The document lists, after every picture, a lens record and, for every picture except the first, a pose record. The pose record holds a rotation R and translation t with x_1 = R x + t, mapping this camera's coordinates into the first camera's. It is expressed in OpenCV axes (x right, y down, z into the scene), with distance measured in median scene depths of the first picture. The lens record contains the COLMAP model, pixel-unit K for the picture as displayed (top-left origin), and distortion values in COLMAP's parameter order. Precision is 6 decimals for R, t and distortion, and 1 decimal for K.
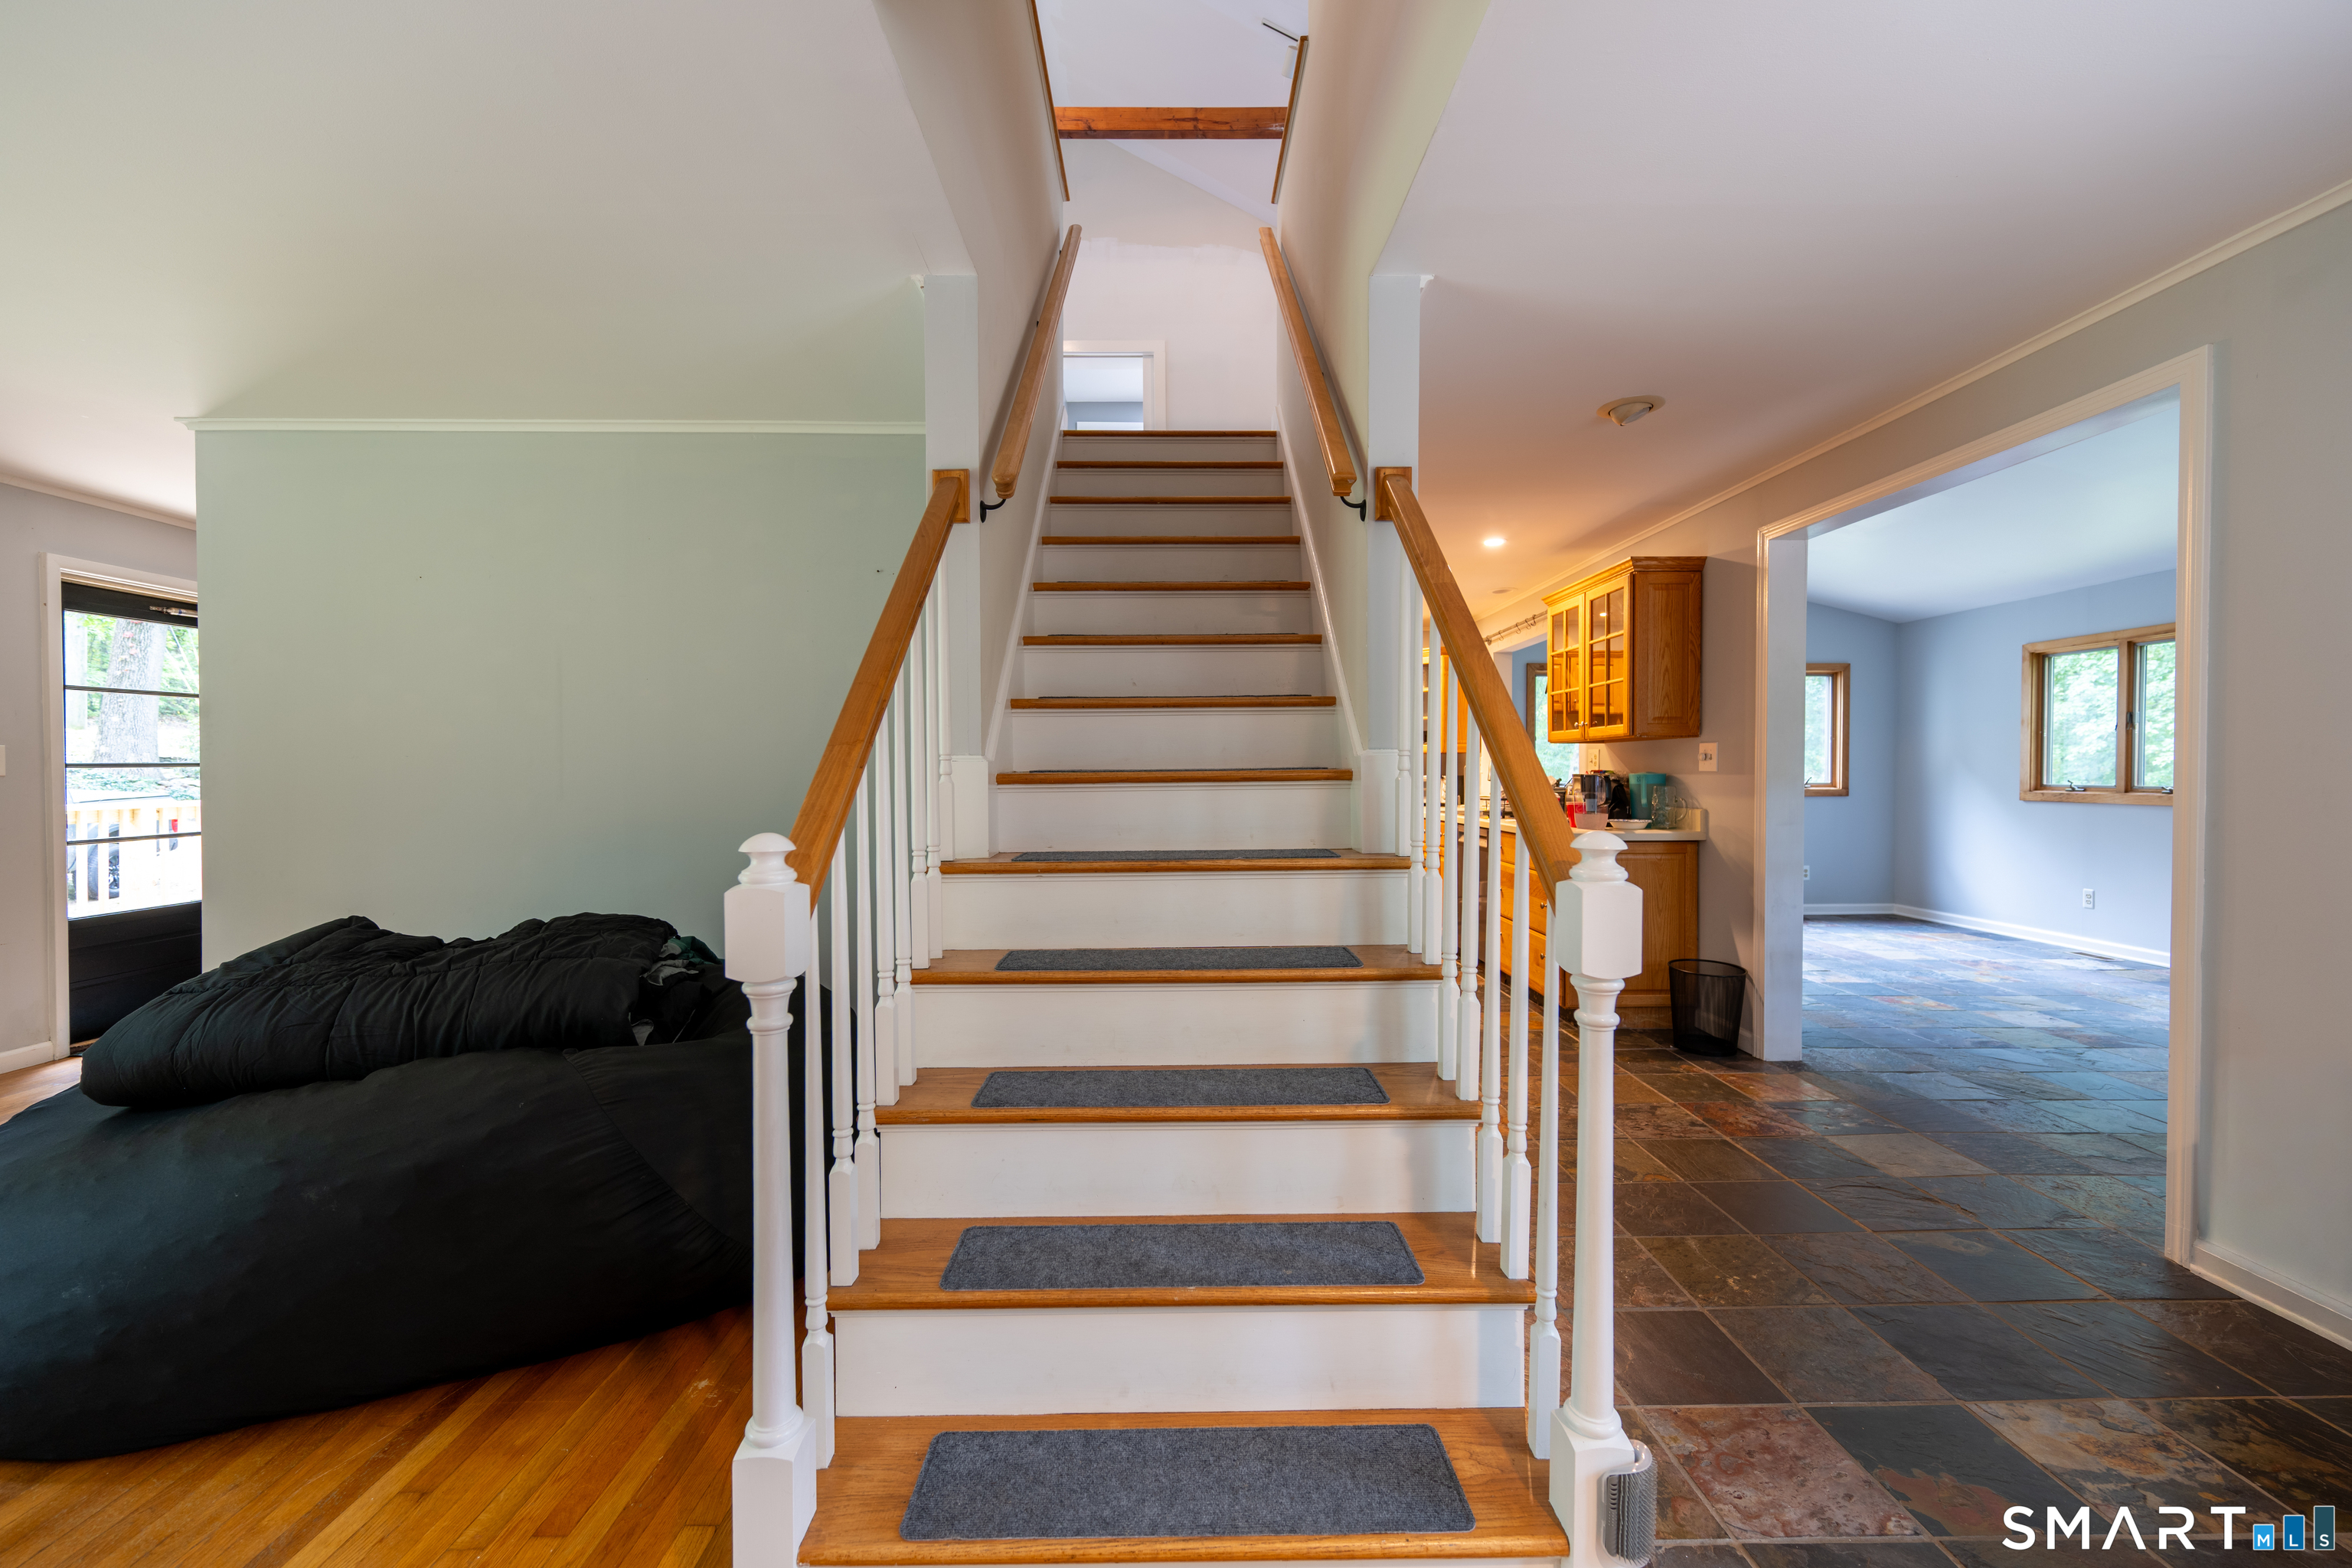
lens RADIAL K [[916.6, 0, 1182.6], [0, 916.6, 785.5], [0, 0, 1]] dist [0.000306, 0.000045]
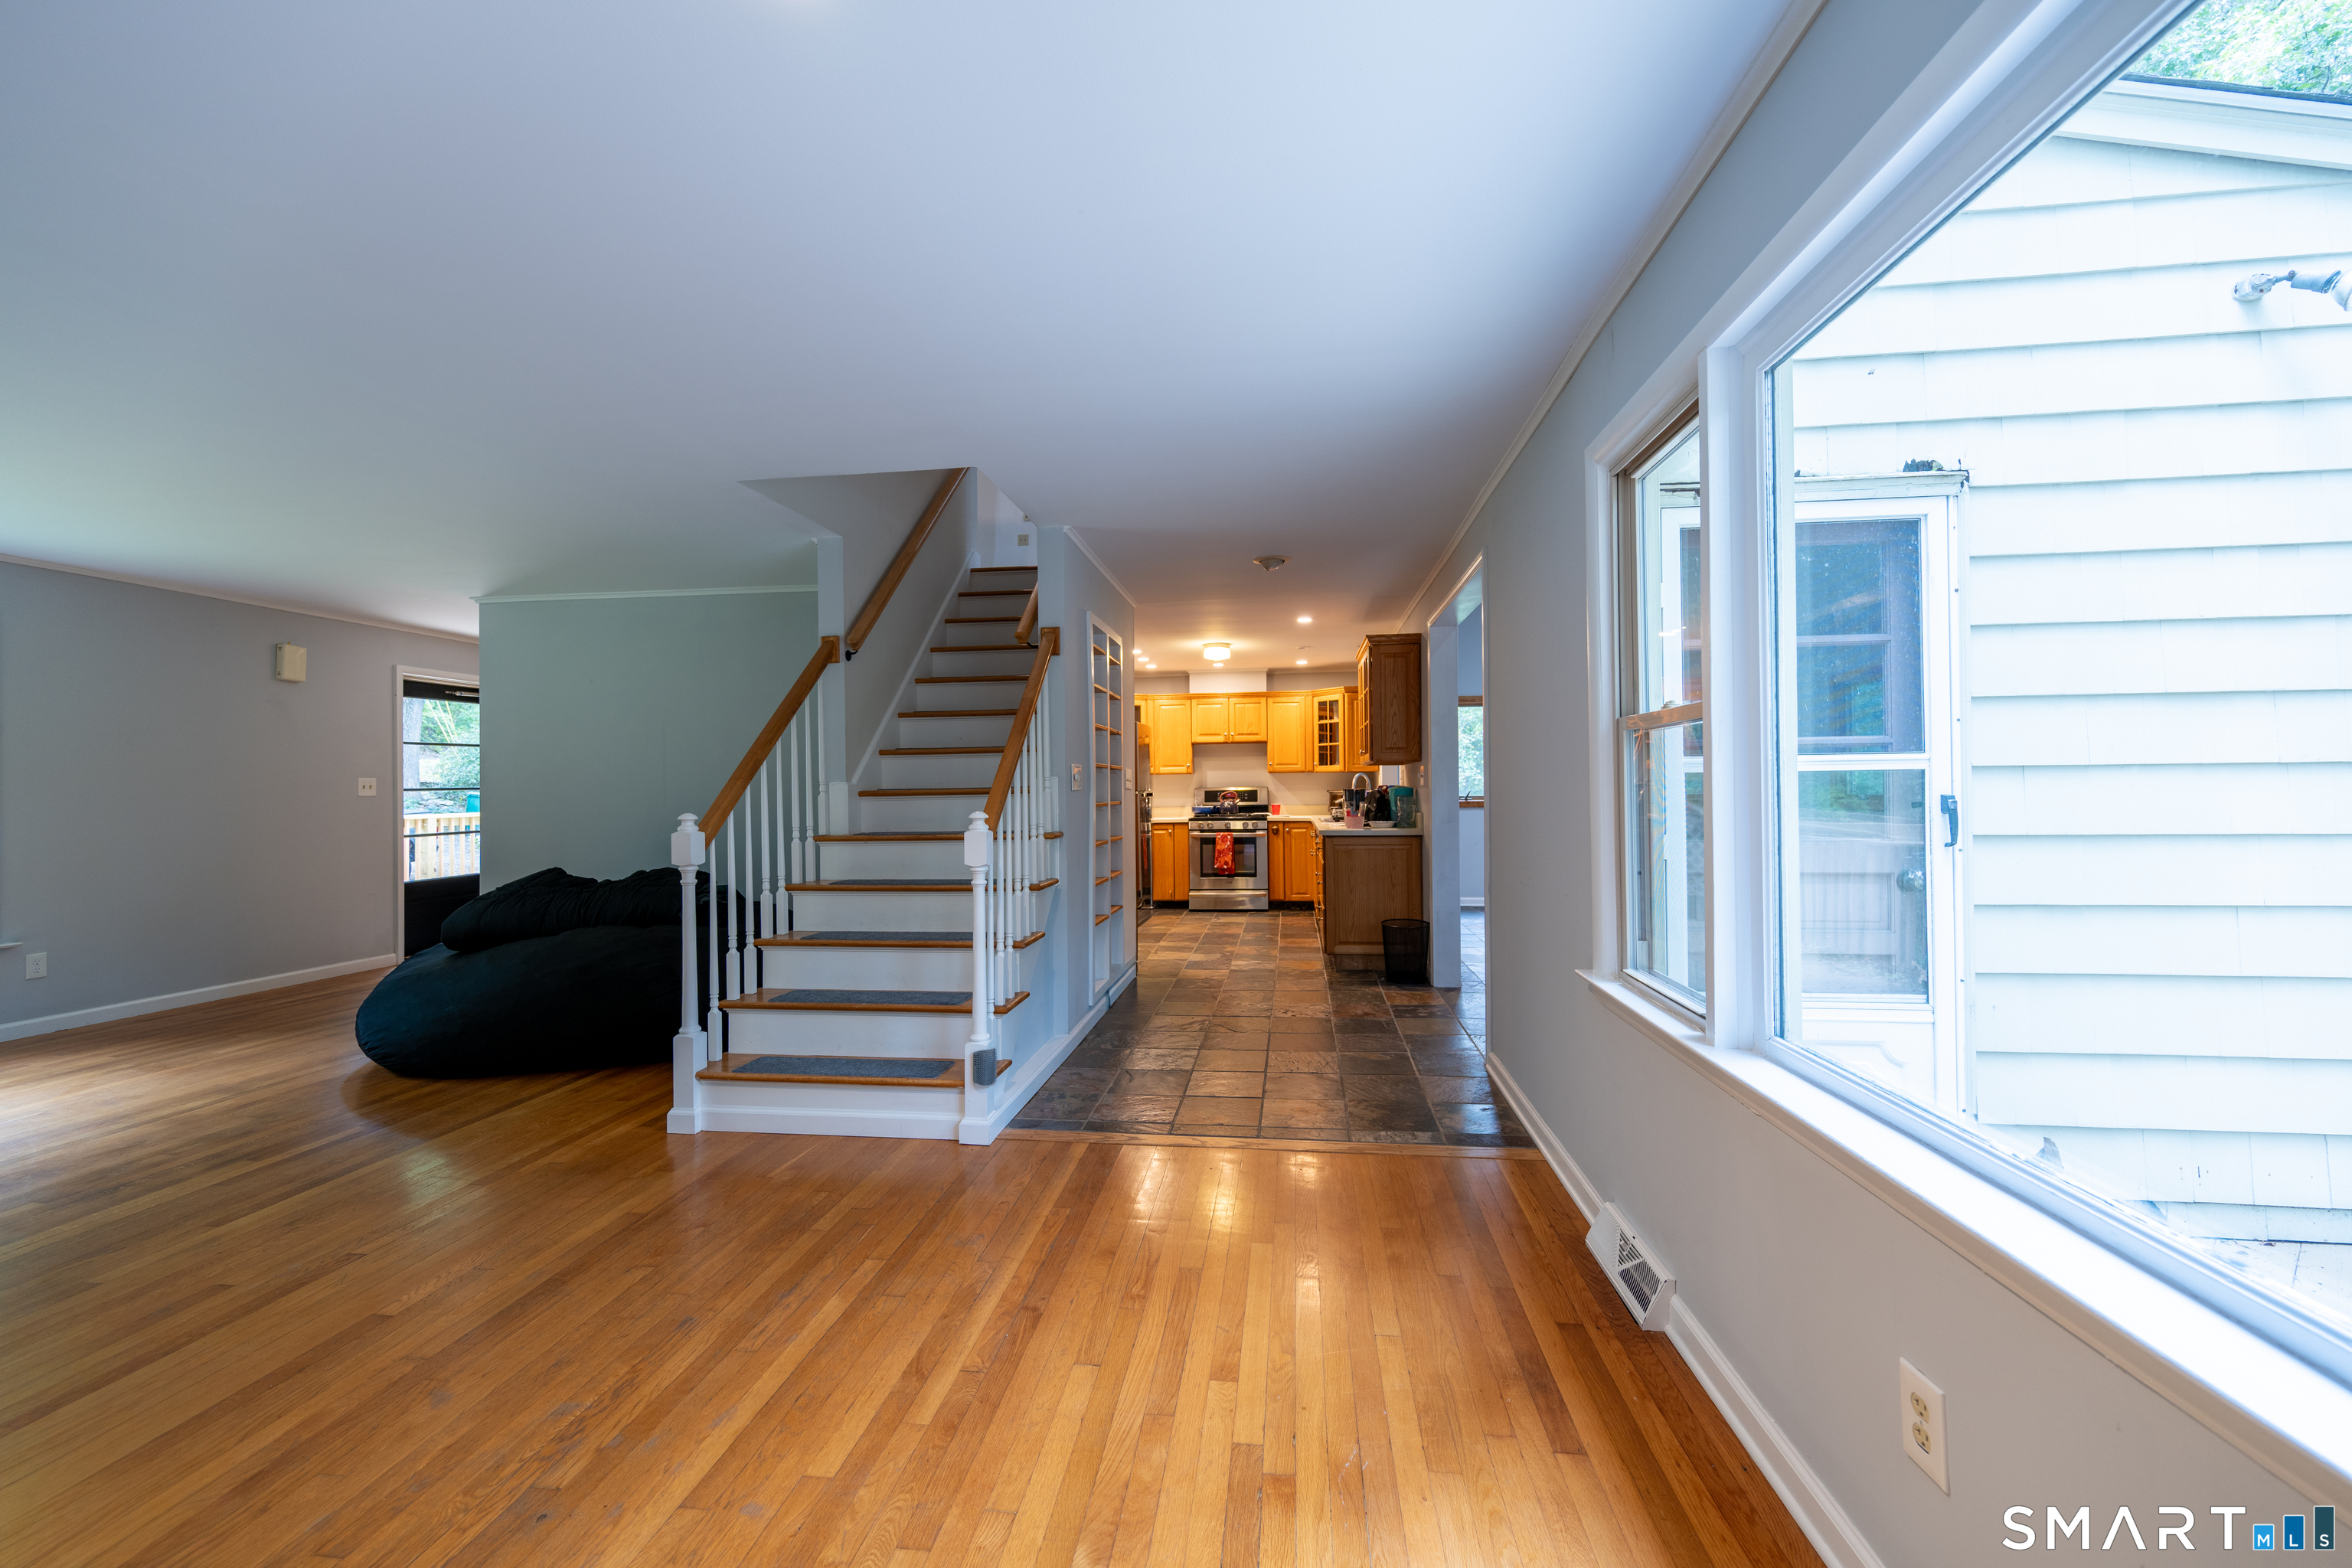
lens RADIAL K [[916.6, 0, 1170.7], [0, 916.6, 786.8], [0, 0, 1]] dist [0.000306, 0.000045]
pose [[0.989110, -0.006008, -0.147054, 0.395795], [0.003436, 0.999837, -0.017741, 0.007646], [0.147137, 0.017043, 0.988969, -0.430961]]
